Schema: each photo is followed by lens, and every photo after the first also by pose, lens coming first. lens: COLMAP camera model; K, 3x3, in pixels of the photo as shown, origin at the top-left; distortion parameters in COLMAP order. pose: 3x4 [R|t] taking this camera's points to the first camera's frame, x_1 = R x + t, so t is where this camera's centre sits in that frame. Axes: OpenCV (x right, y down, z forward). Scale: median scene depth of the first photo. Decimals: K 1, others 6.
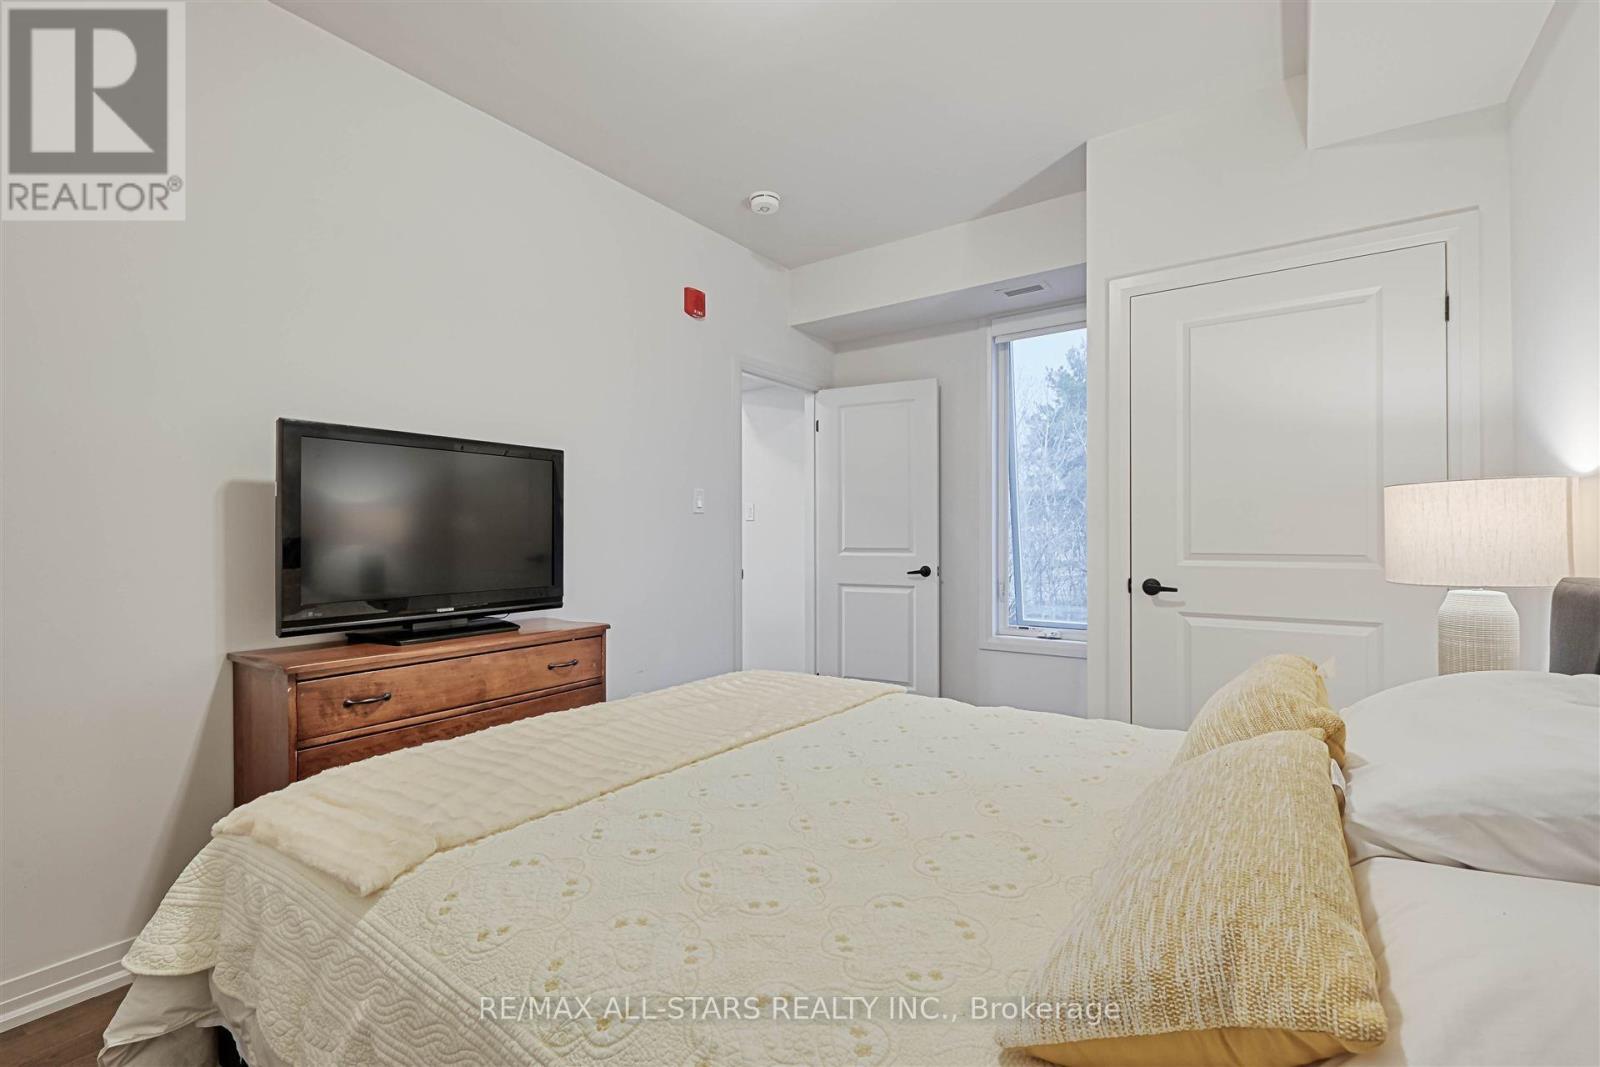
lens RADIAL K [[711.8, 0, 804.6], [0, 711.8, 544.3], [0, 0, 1]] dist [0.001853, -0.003230]
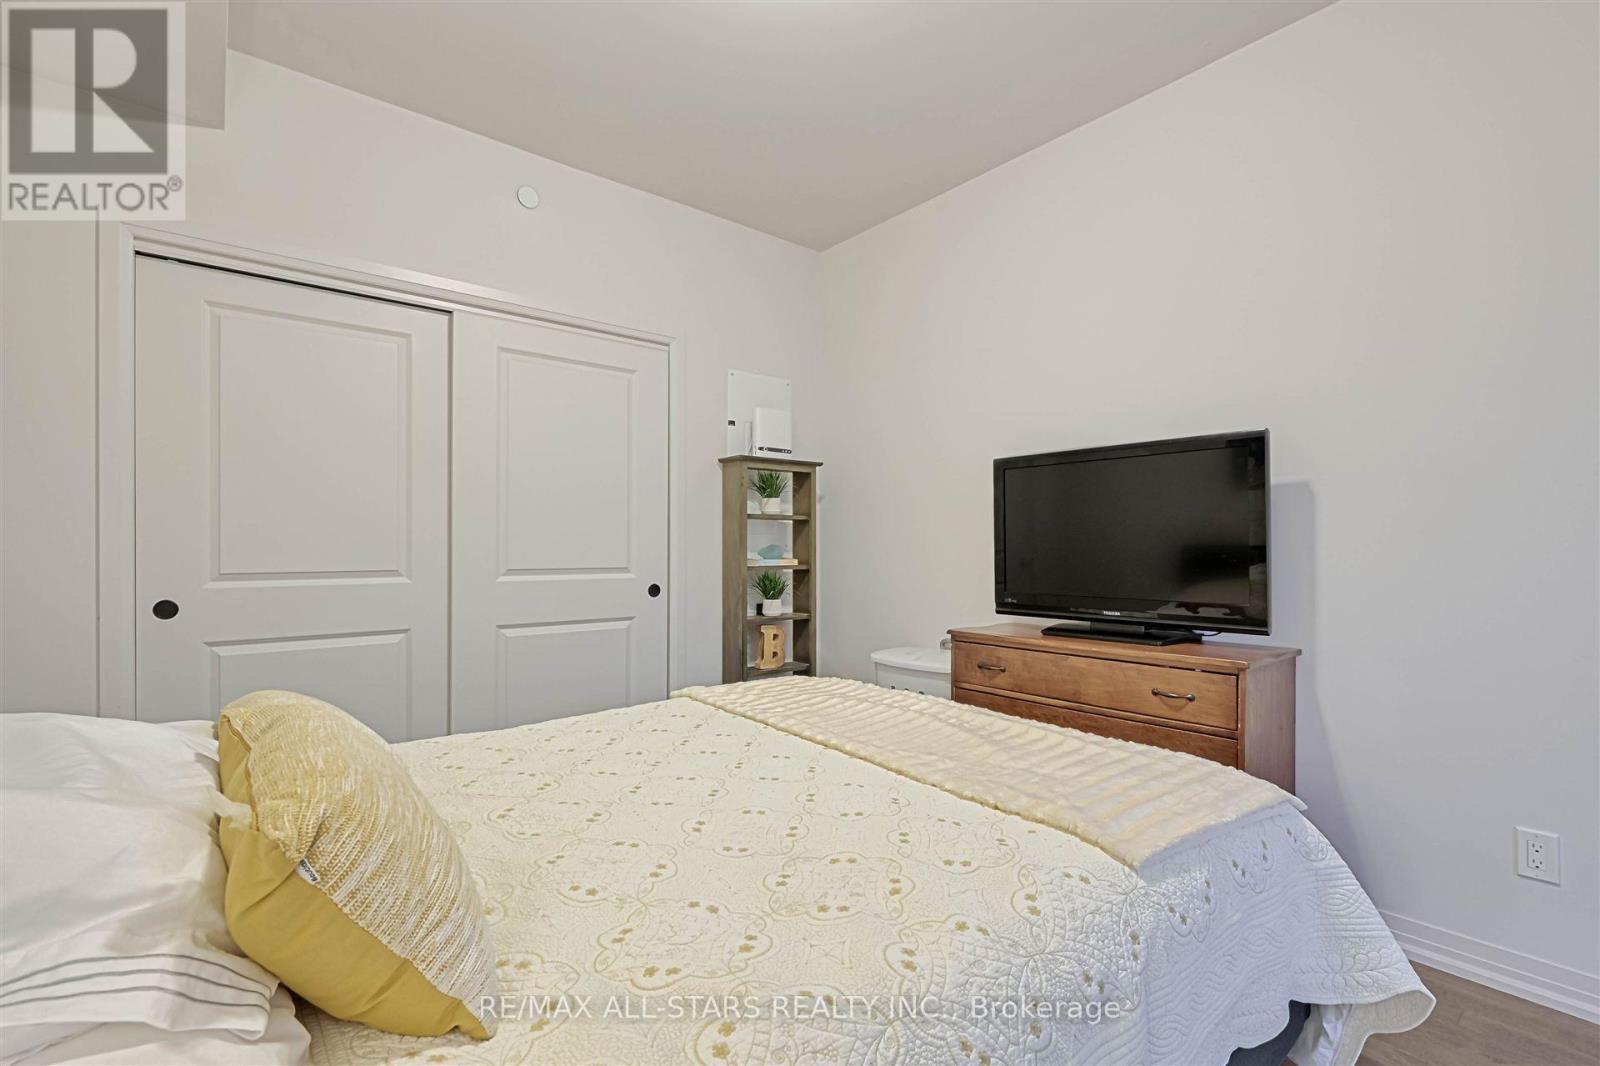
lens RADIAL K [[711.8, 0, 804.6], [0, 711.8, 543.8], [0, 0, 1]] dist [0.001853, -0.003230]
pose [[-0.268968, 0.000729, -0.963149, 0.678450], [-0.010509, 0.999938, 0.003692, -0.009534], [0.963092, 0.011115, -0.268944, 0.928591]]
